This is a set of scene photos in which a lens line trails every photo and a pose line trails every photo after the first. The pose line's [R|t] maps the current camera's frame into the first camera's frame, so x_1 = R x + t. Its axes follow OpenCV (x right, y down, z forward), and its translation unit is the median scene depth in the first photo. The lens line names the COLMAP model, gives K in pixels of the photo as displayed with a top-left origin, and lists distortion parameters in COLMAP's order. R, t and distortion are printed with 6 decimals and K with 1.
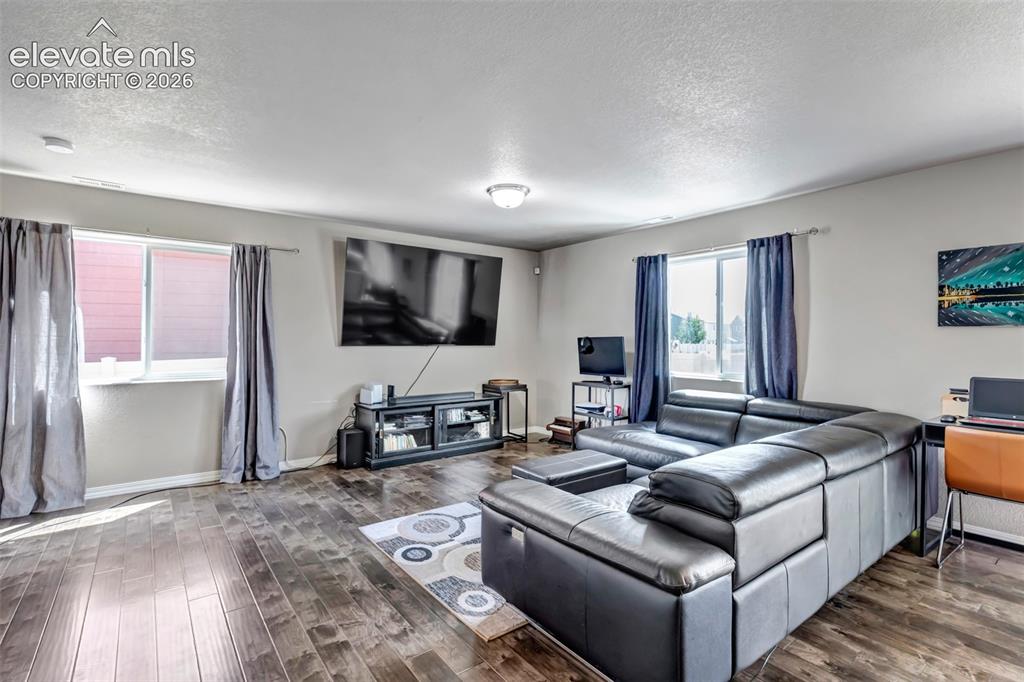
lens RADIAL K [[465.3, 0, 510.0], [0, 465.3, 334.3], [0, 0, 1]] dist [0.004612, 0.000436]
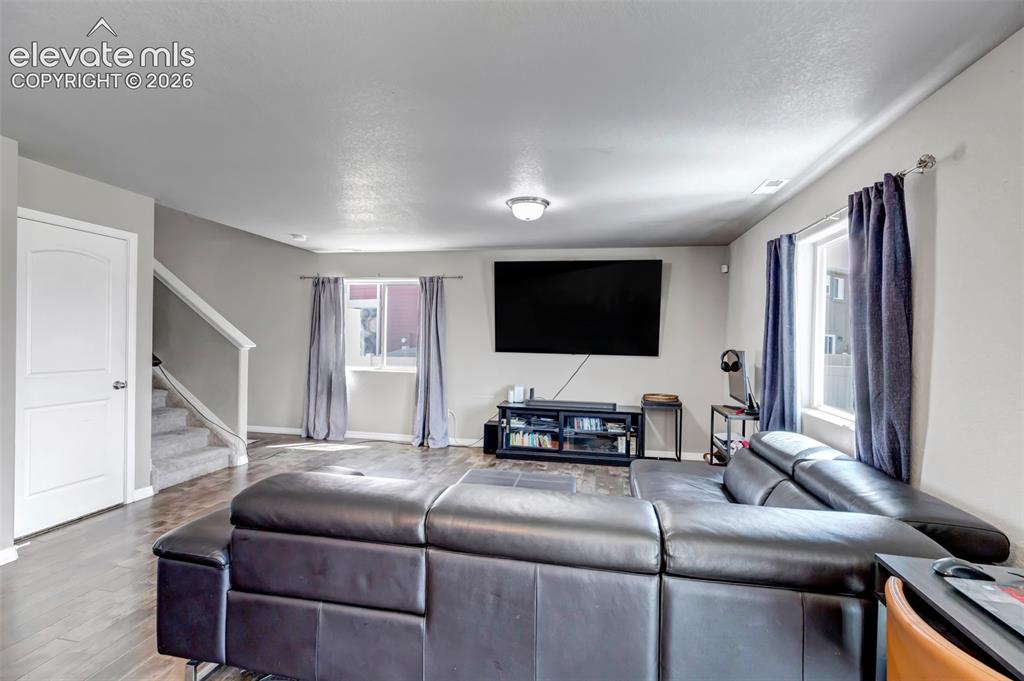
lens RADIAL K [[465.3, 0, 510.0], [0, 465.3, 333.8], [0, 0, 1]] dist [0.004612, 0.000436]
pose [[0.676717, 0.001573, -0.736242, 0.603559], [-0.012172, 0.999885, -0.009053, -0.011649], [0.736143, 0.015088, 0.676658, 0.231588]]
